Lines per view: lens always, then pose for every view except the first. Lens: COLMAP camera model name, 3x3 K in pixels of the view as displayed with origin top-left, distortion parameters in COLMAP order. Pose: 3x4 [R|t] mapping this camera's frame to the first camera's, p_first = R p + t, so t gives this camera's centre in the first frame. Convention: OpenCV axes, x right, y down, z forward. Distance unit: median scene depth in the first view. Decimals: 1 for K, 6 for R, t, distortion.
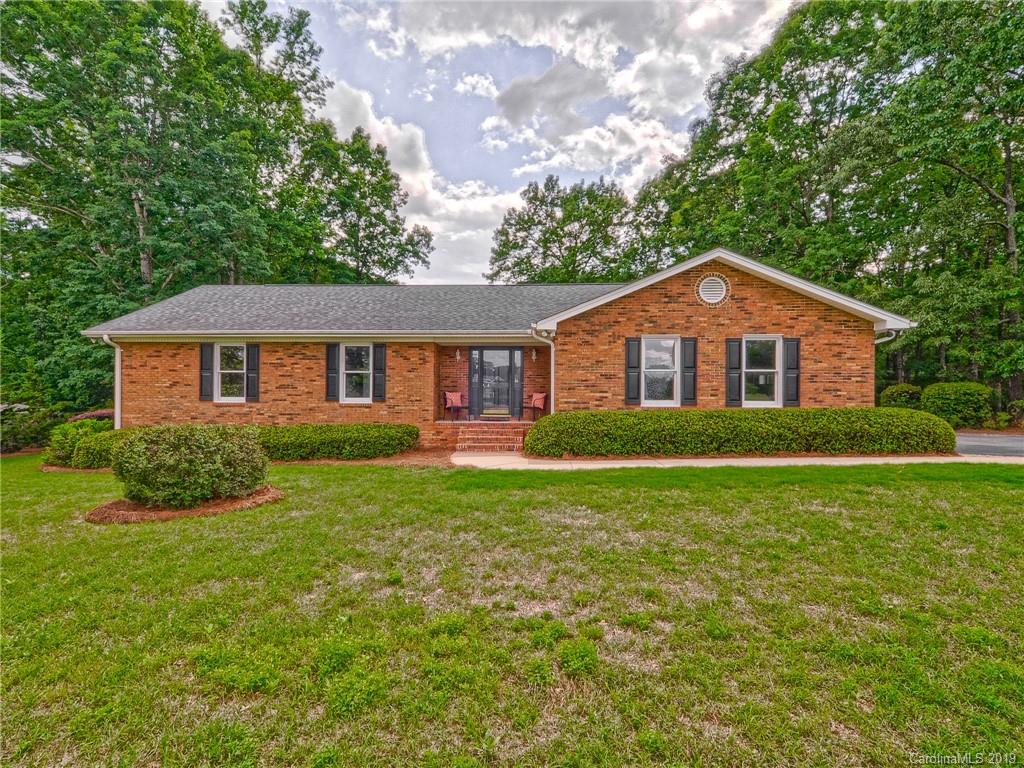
lens RADIAL K [[555.0, 0, 508.0], [0, 555.0, 391.0], [0, 0, 1]] dist [0.021031, -0.015448]
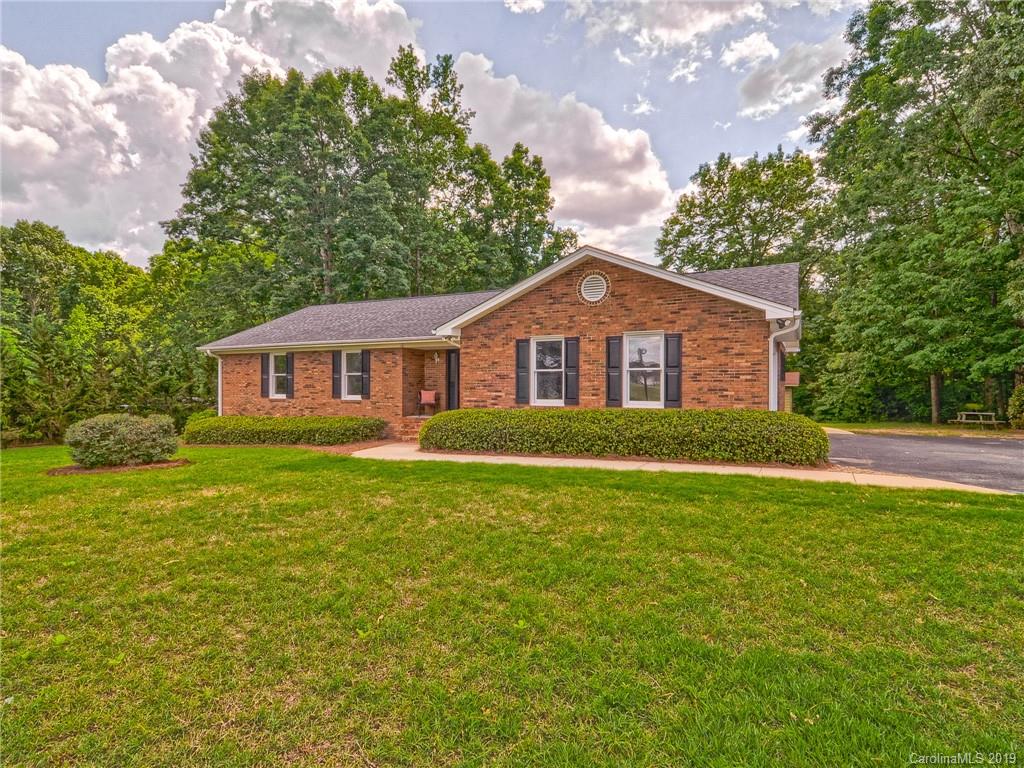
lens RADIAL K [[555.0, 0, 512.5], [0, 555.0, 389.7], [0, 0, 1]] dist [0.021031, -0.015448]
pose [[0.906780, 0.000943, -0.421602, 0.565056], [0.001965, 0.999977, 0.006463, -0.007195], [0.421599, -0.006689, 0.906758, 0.040906]]
